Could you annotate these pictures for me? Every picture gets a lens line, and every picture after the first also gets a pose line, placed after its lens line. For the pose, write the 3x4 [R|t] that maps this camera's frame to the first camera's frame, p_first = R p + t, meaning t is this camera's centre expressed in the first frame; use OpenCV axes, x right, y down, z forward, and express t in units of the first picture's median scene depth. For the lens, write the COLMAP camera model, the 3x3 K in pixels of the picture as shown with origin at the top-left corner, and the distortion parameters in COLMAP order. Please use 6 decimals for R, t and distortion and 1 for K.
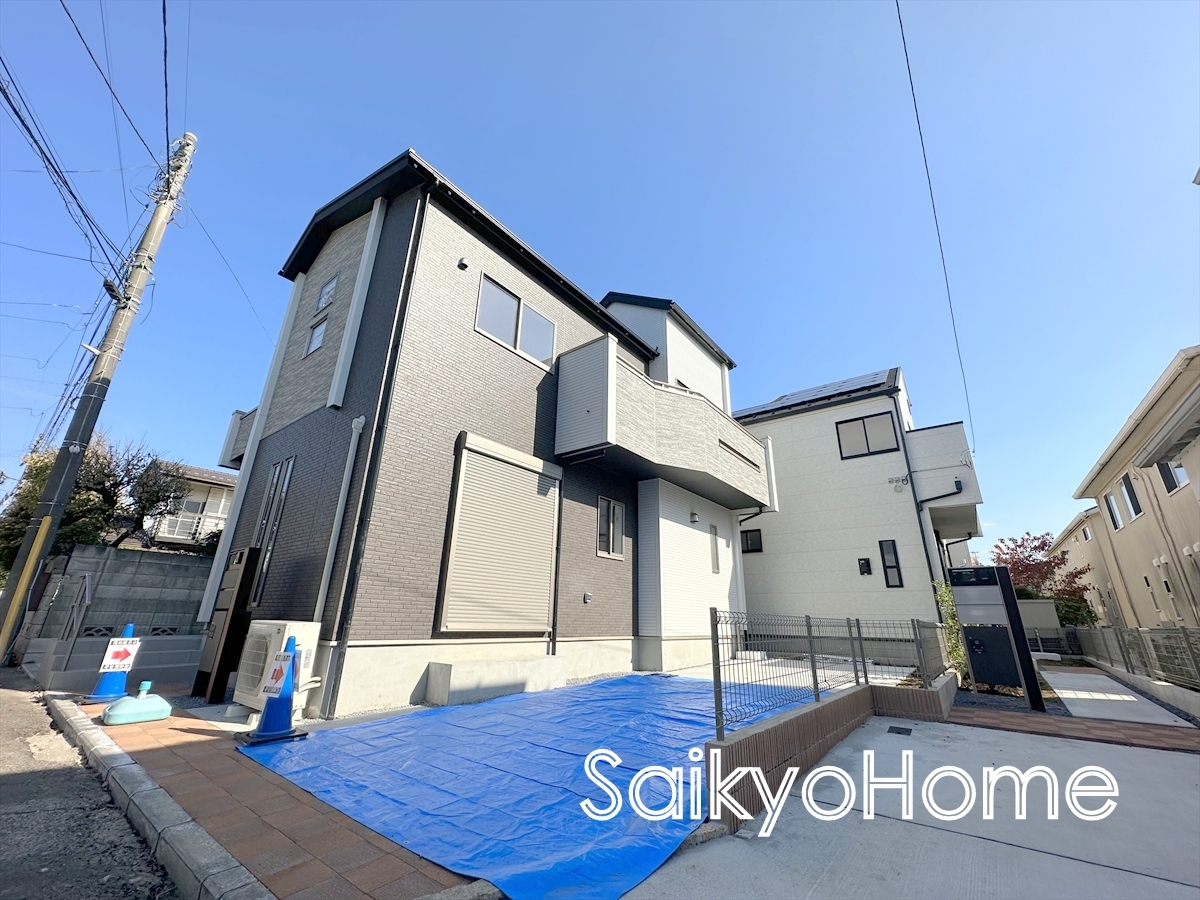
lens RADIAL K [[477.3, 0, 598.6], [0, 477.3, 451.2], [0, 0, 1]] dist [-0.000756, -0.000130]
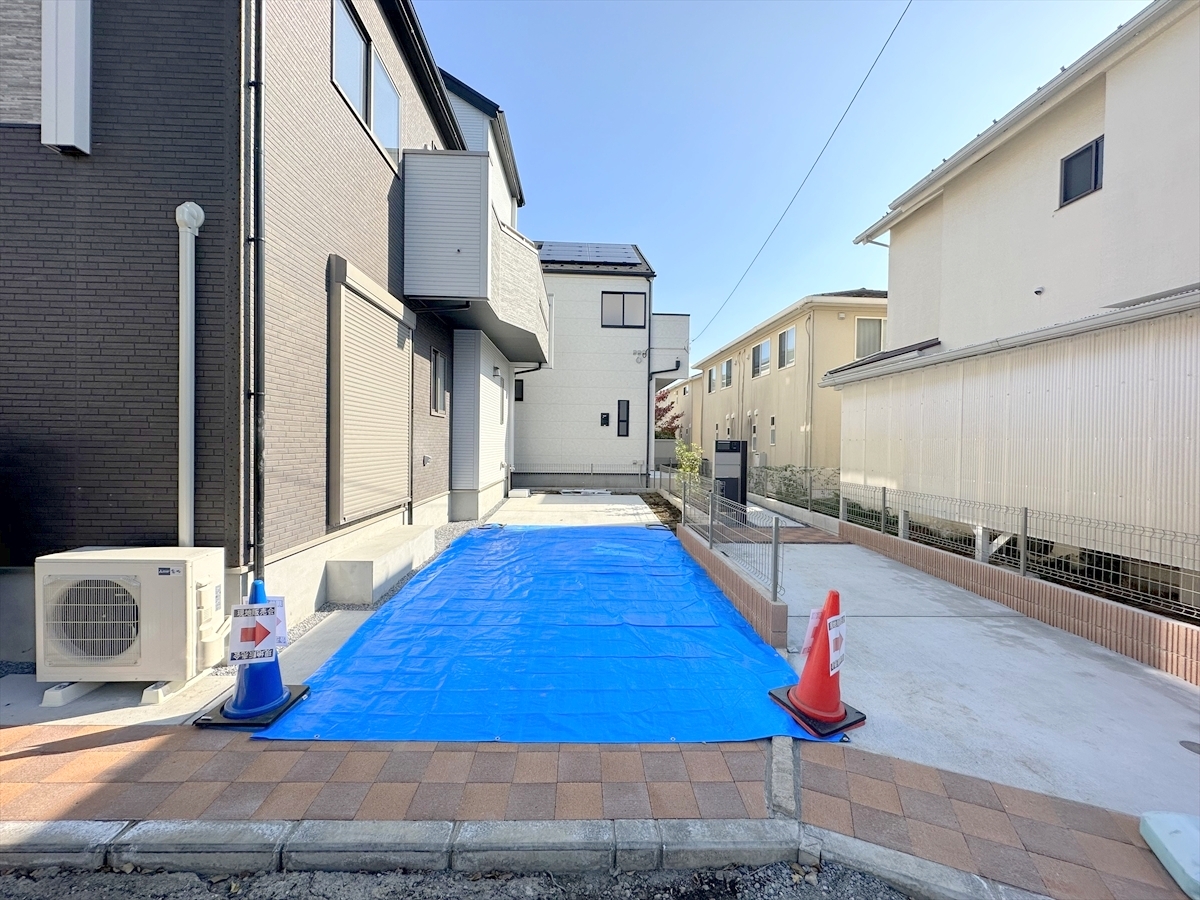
lens RADIAL K [[477.3, 0, 598.5], [0, 477.3, 450.4], [0, 0, 1]] dist [-0.000756, -0.000130]
pose [[0.765065, -0.021992, 0.643578, -0.262963], [-0.212669, 0.934712, 0.284754, -0.033684], [-0.607822, -0.354724, 0.710438, 0.103331]]
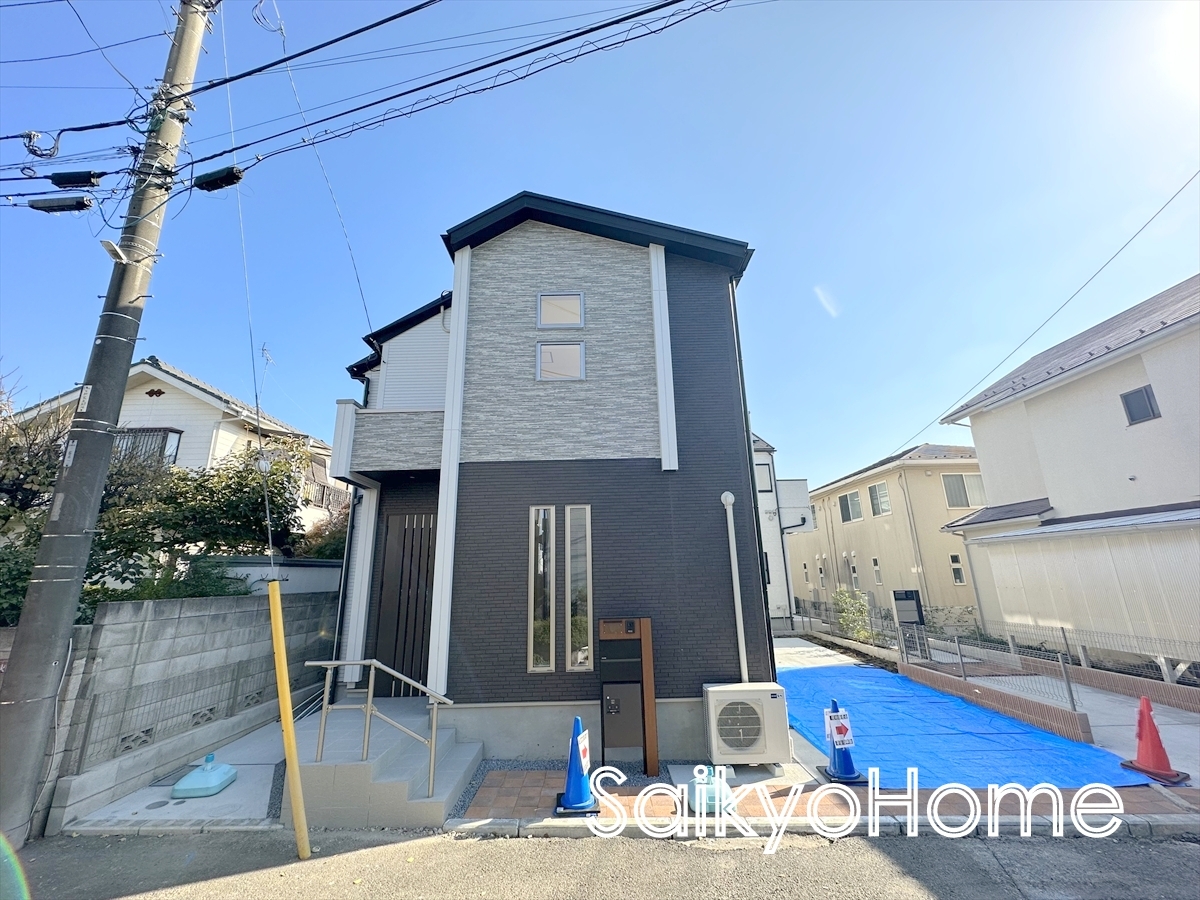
lens RADIAL K [[477.3, 0, 597.6], [0, 477.3, 450.0], [0, 0, 1]] dist [-0.000756, -0.000130]
pose [[0.788115, 0.121070, 0.603504, -0.754414], [-0.169252, 0.985296, 0.023363, -0.077236], [-0.591801, -0.120557, 0.797018, 0.157675]]
